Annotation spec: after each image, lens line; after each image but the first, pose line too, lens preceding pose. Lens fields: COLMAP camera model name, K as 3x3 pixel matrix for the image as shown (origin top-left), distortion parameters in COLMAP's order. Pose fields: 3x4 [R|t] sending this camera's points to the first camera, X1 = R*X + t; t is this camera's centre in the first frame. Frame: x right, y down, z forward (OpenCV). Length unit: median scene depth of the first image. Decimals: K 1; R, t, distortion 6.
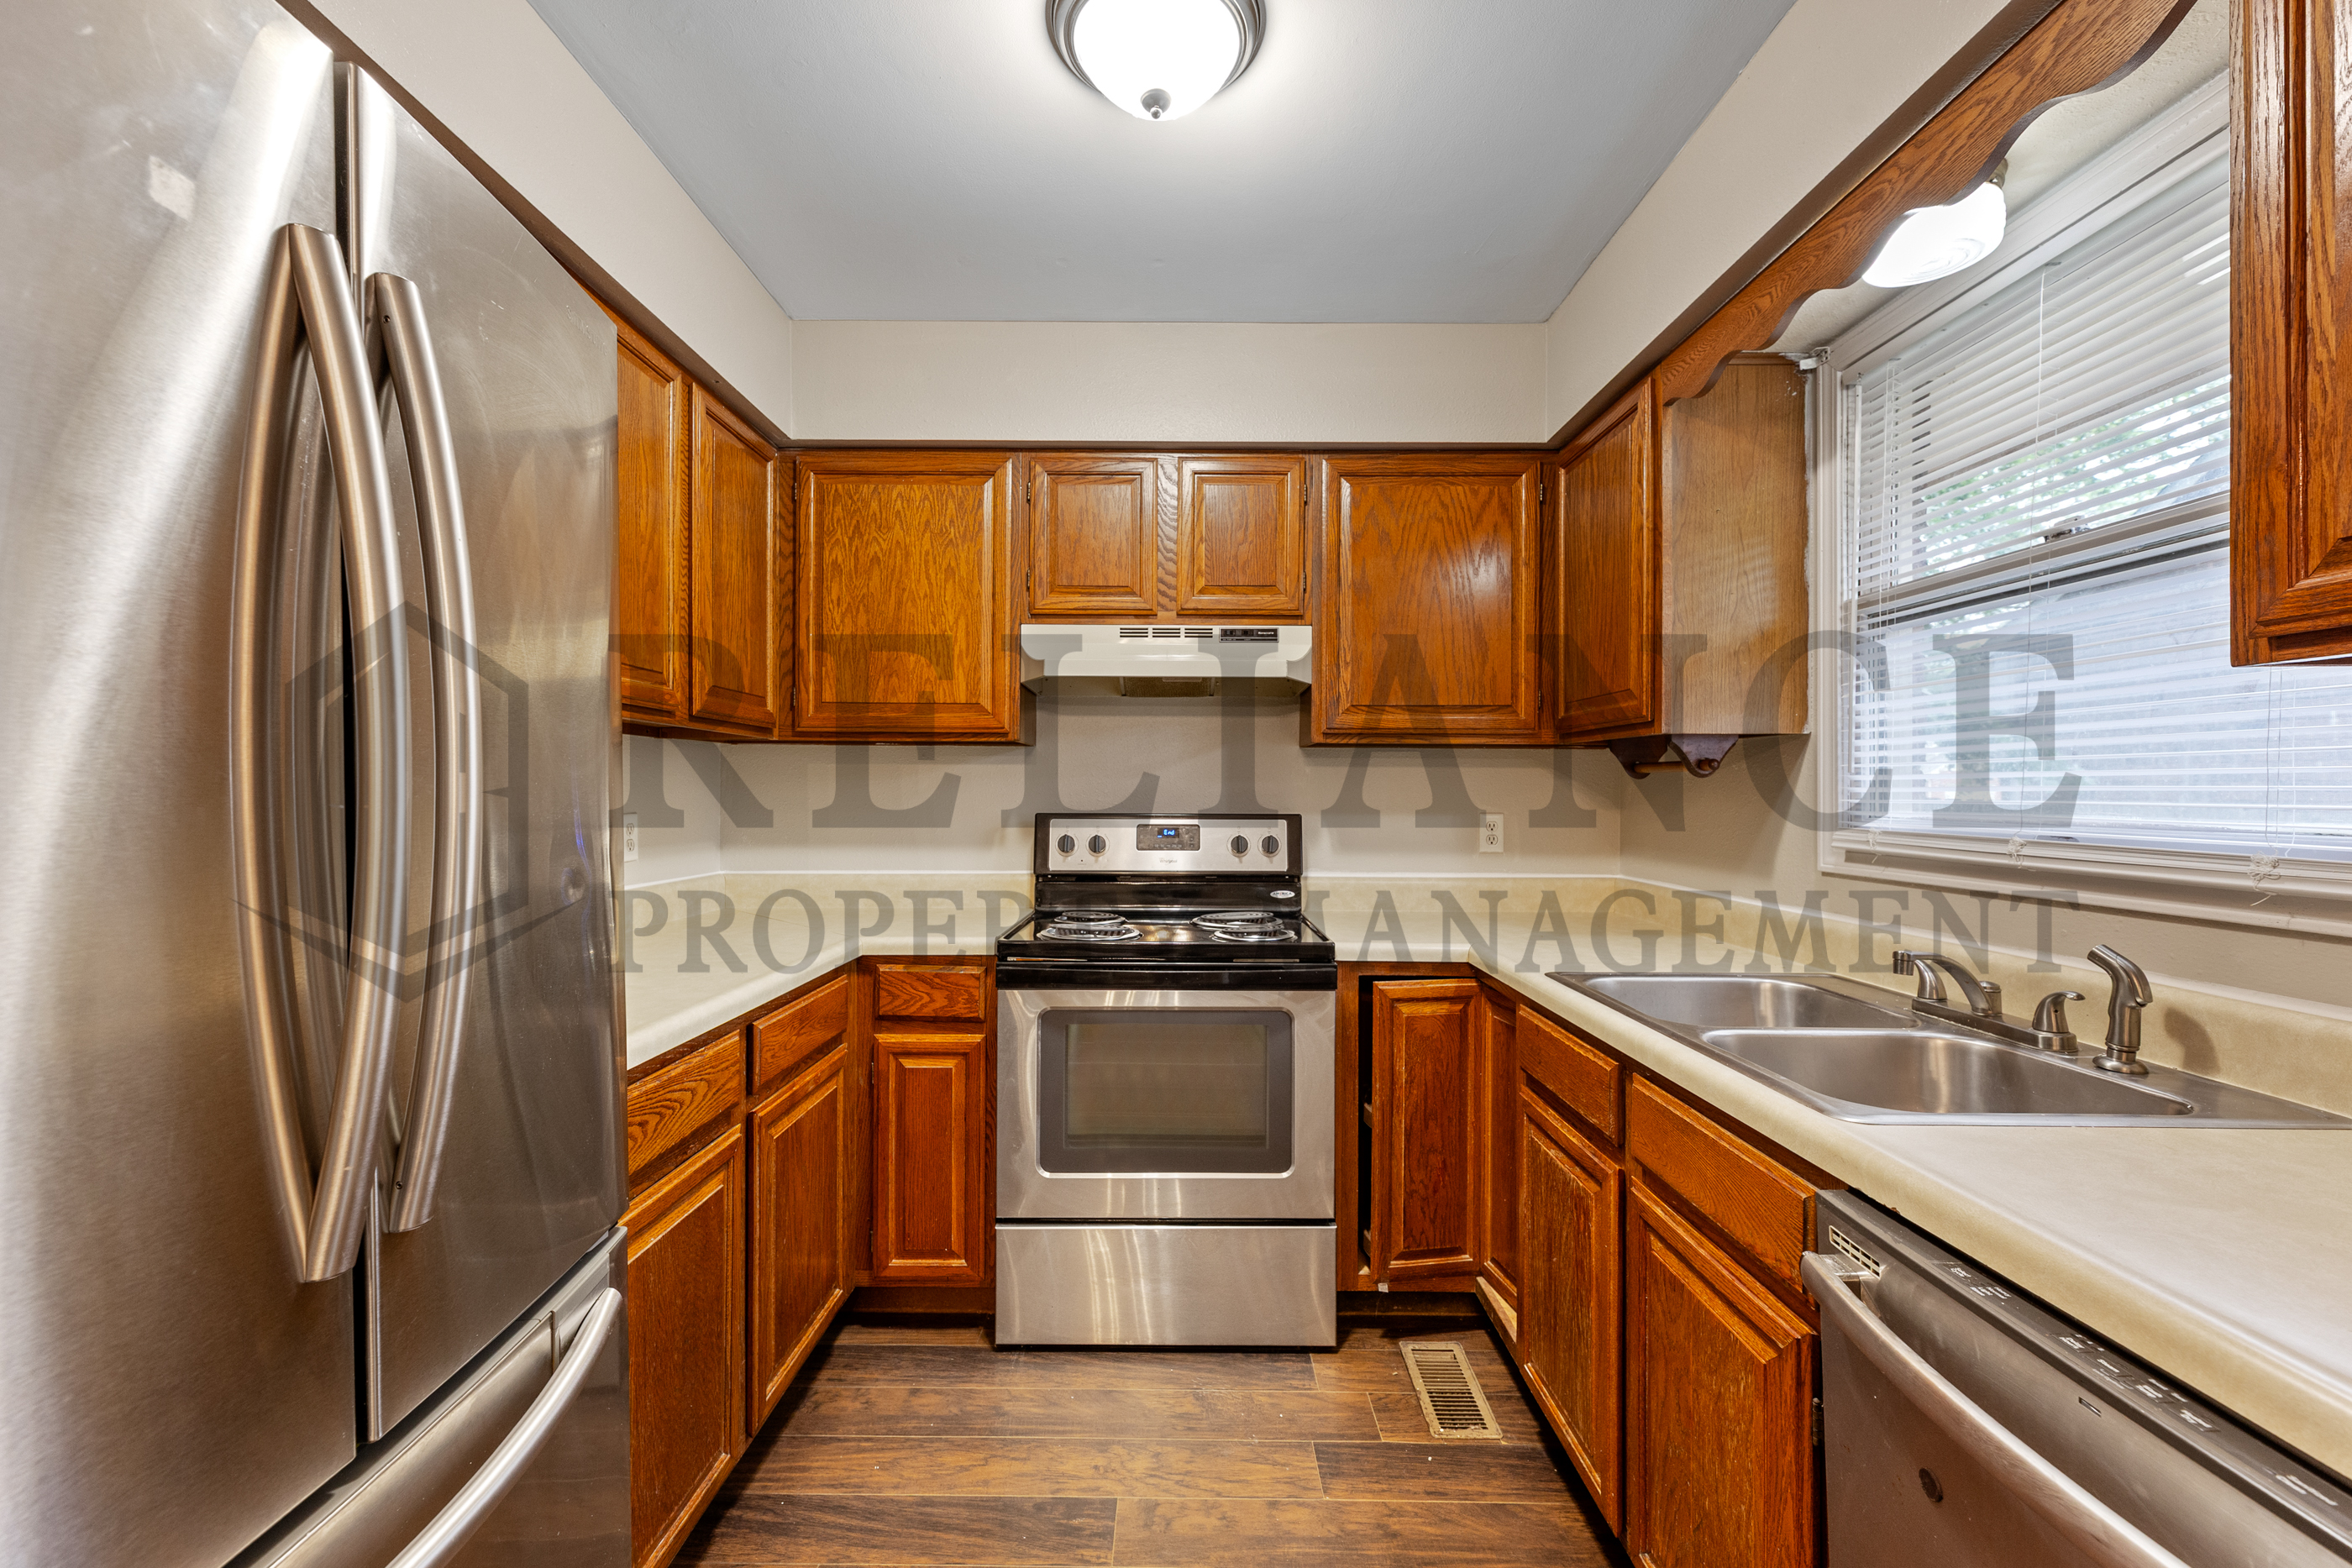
lens RADIAL K [[948.3, 0, 1171.5], [0, 948.3, 799.7], [0, 0, 1]] dist [0.000516, -0.000091]
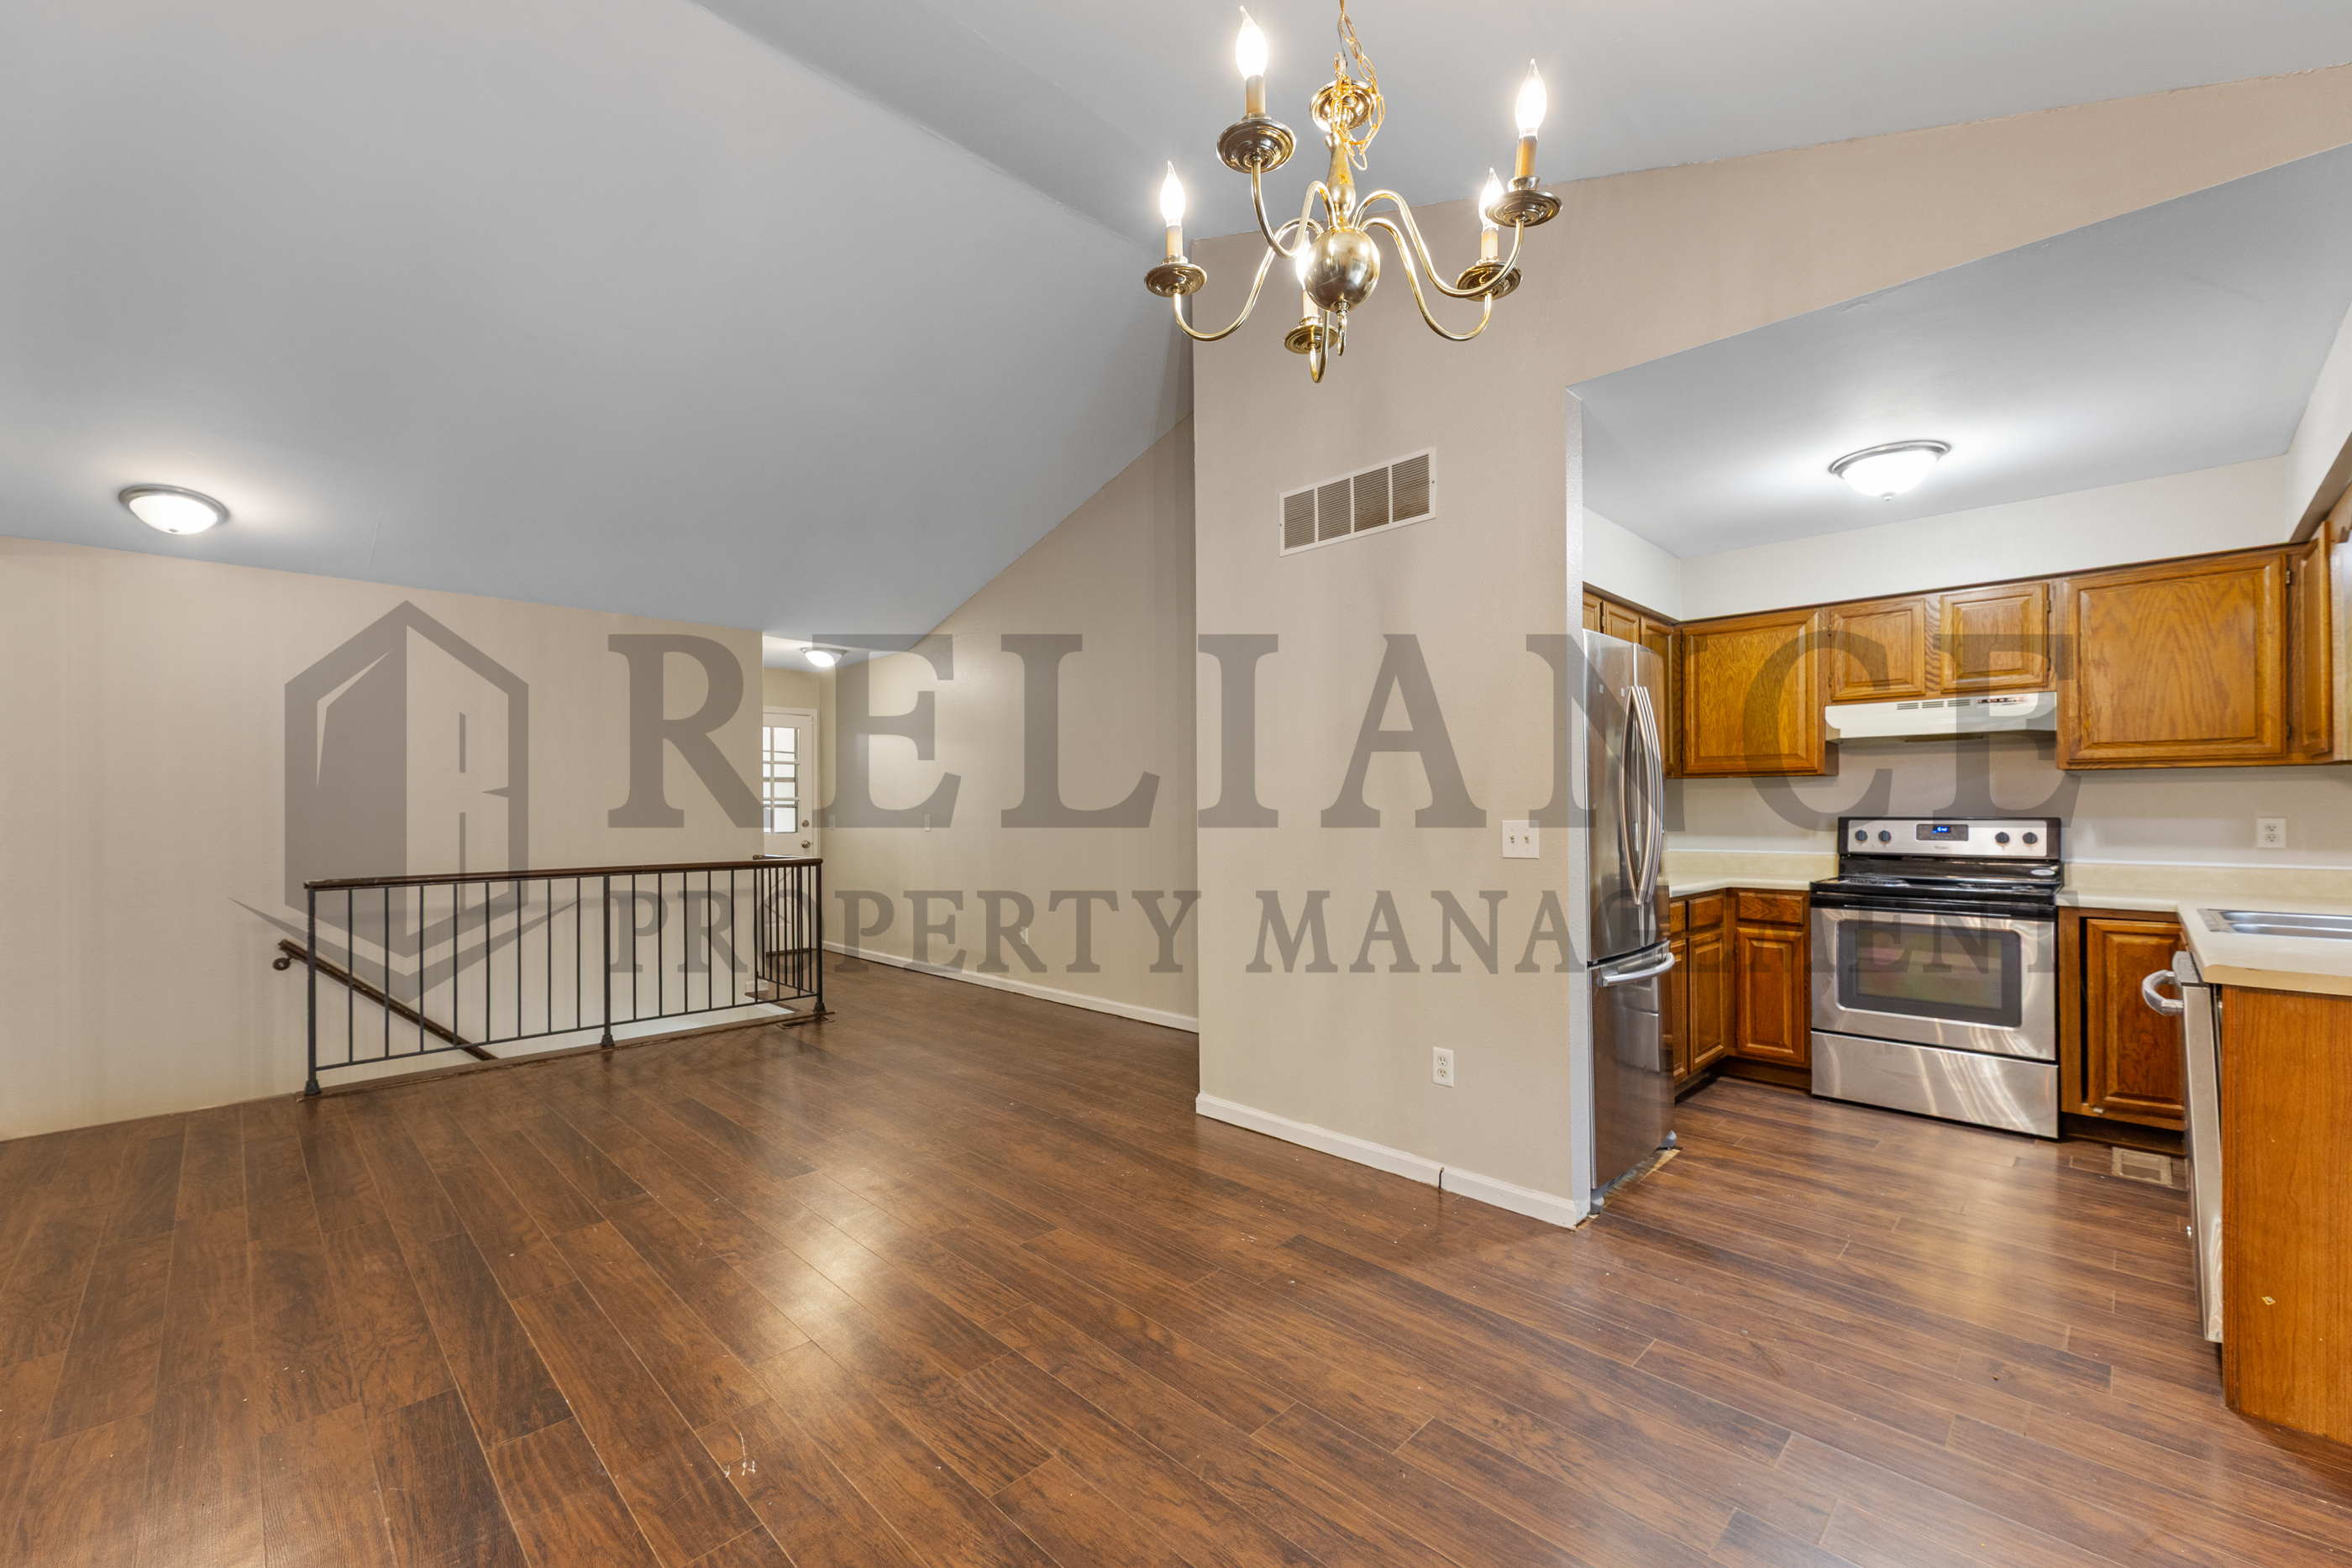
lens RADIAL K [[948.3, 0, 1171.5], [0, 948.3, 799.7], [0, 0, 1]] dist [0.000516, -0.000091]
pose [[0.711893, -0.011923, -0.702187, 0.206923], [0.000153, 0.999858, -0.016822, 0.013477], [0.702288, 0.011868, 0.711794, -1.075276]]
